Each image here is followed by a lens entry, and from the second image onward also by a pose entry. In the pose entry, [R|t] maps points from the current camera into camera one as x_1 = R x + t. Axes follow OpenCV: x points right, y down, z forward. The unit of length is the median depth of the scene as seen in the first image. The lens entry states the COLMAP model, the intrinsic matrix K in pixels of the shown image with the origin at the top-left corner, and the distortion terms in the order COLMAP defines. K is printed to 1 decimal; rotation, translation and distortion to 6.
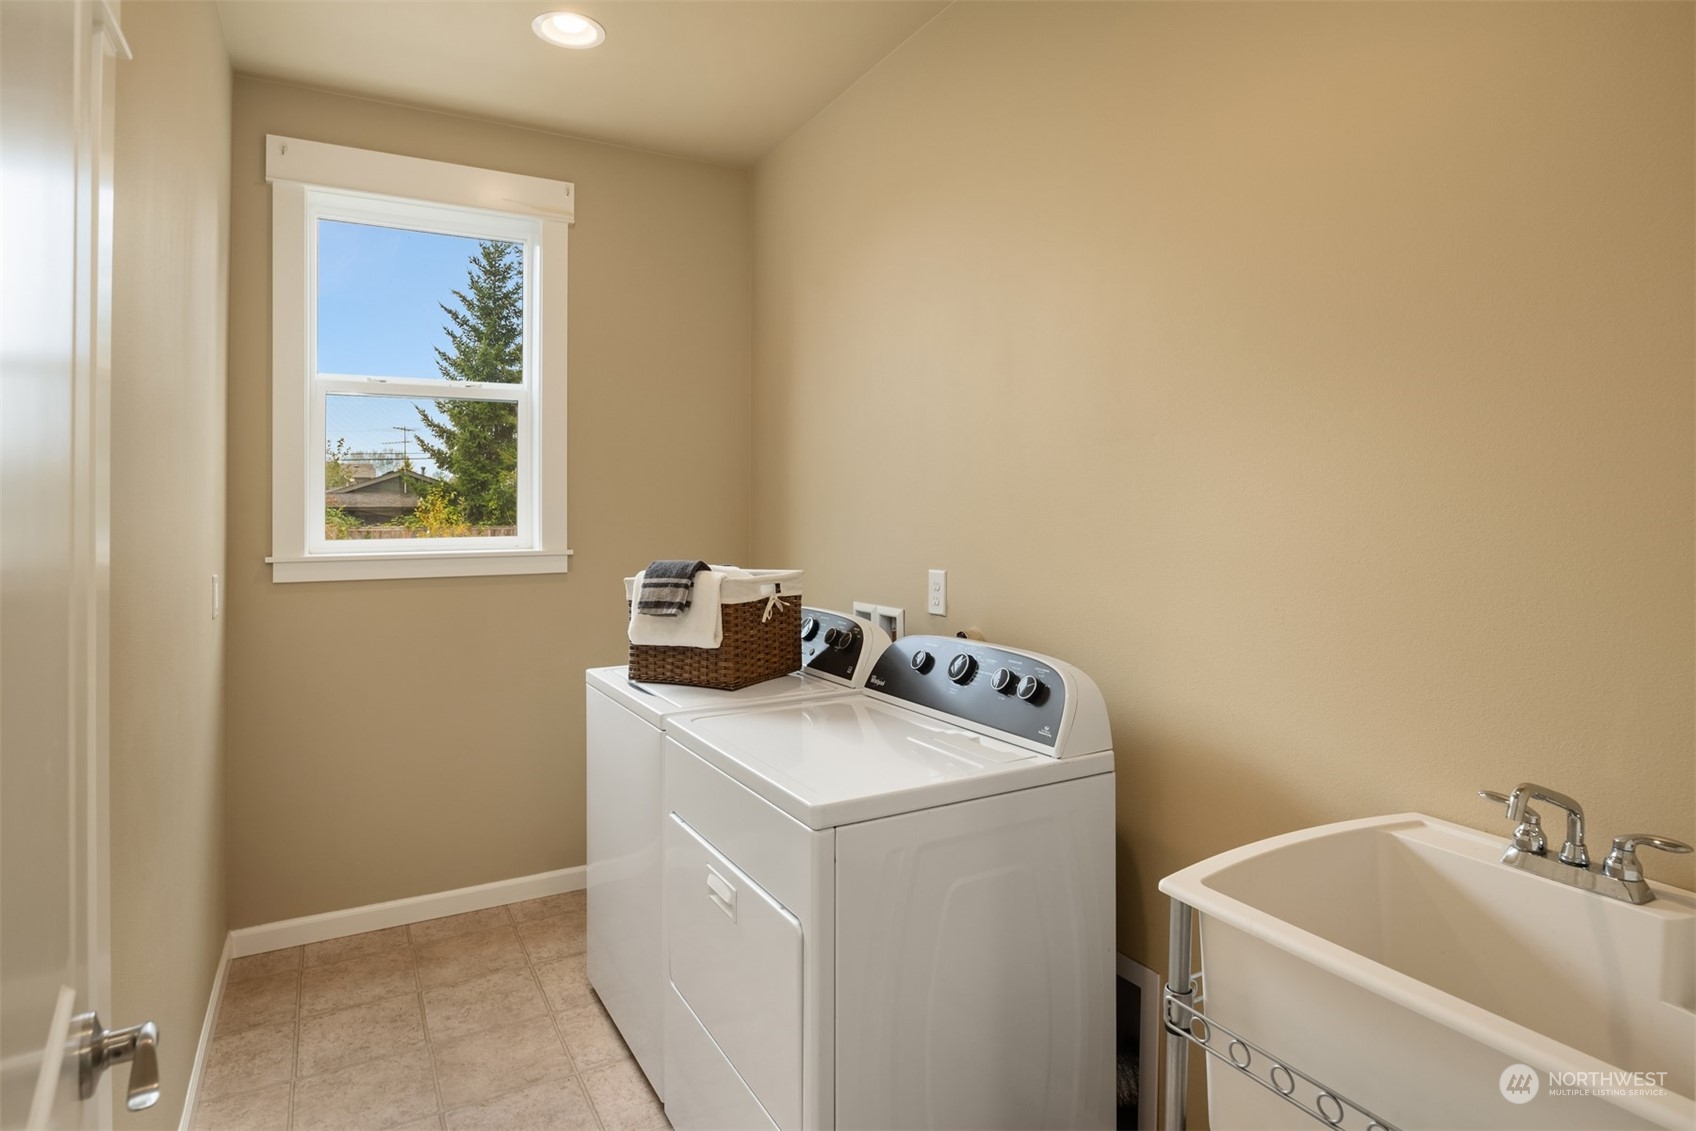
lens RADIAL K [[919.9, 0, 848.8], [0, 919.9, 502.2], [0, 0, 1]] dist [-0.000905, -0.001037]
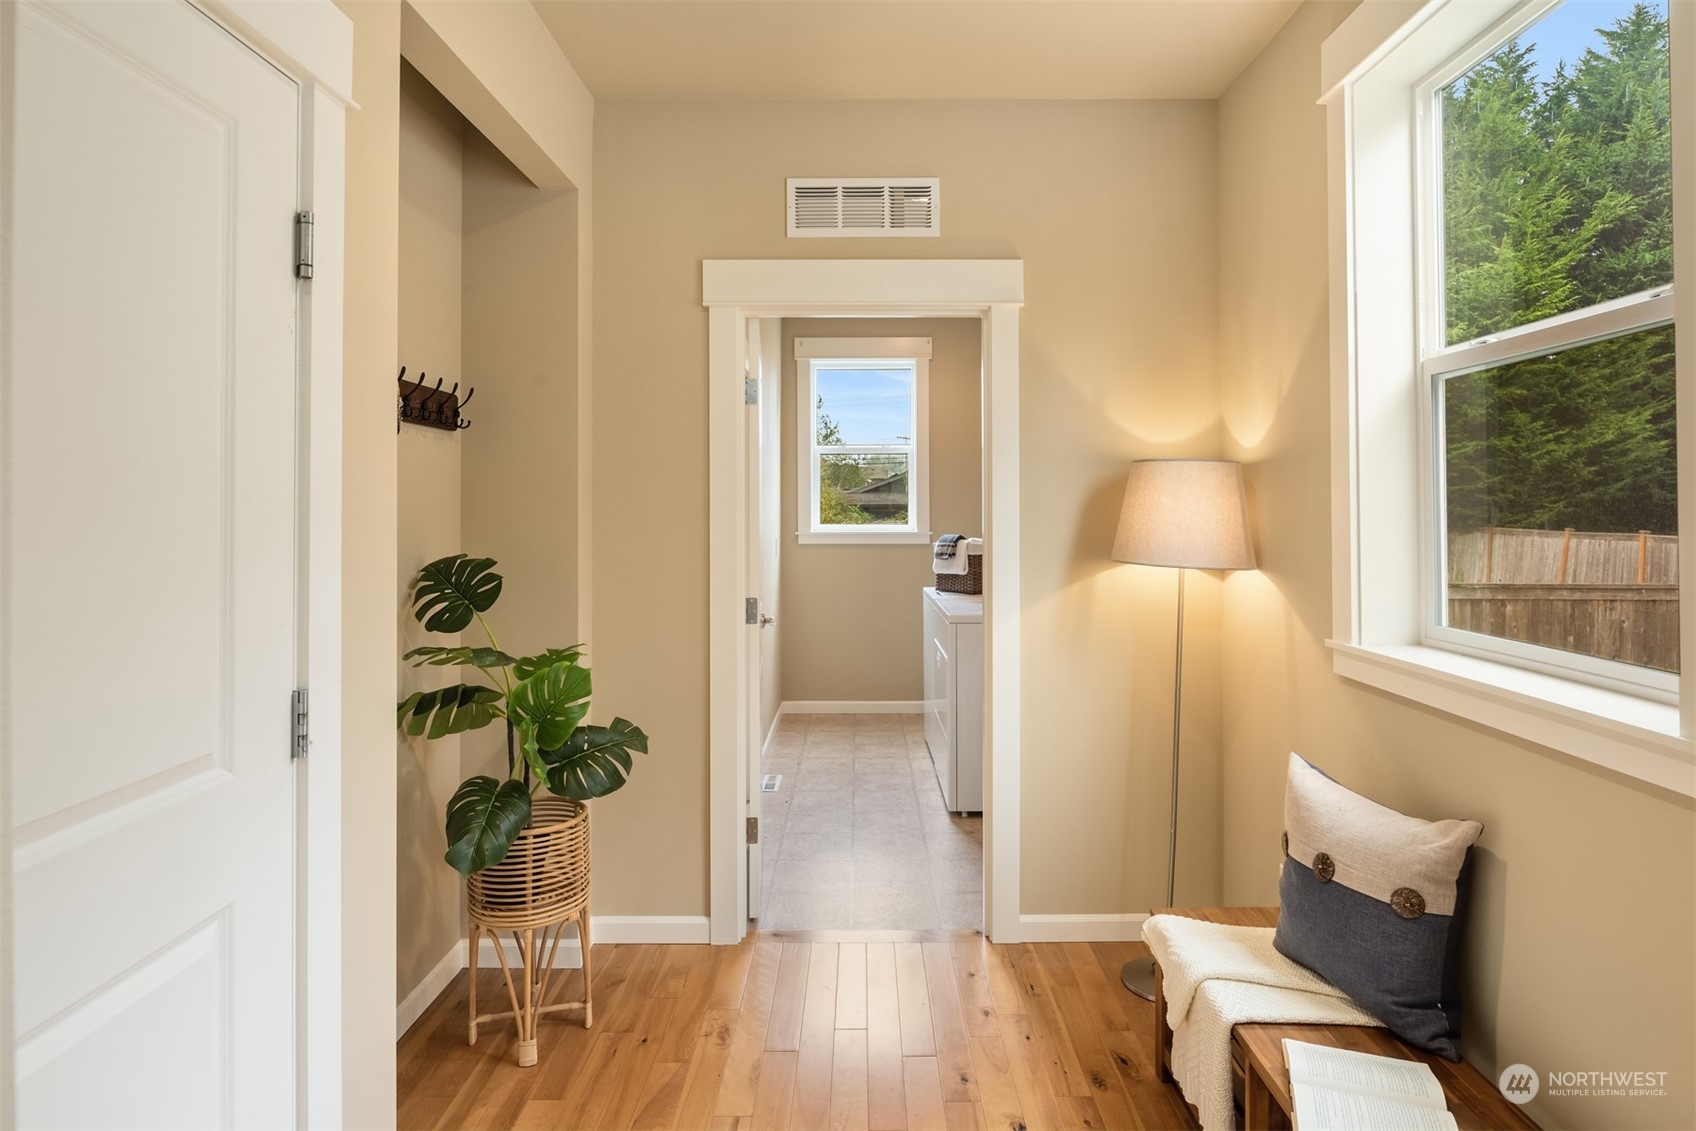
lens RADIAL K [[919.9, 0, 848.8], [0, 919.9, 502.2], [0, 0, 1]] dist [-0.000905, -0.001037]
pose [[0.866543, -0.003031, -0.499094, 0.632339], [0.005236, 0.999982, 0.003017, -0.019727], [0.499075, -0.005227, 0.866543, -0.926173]]
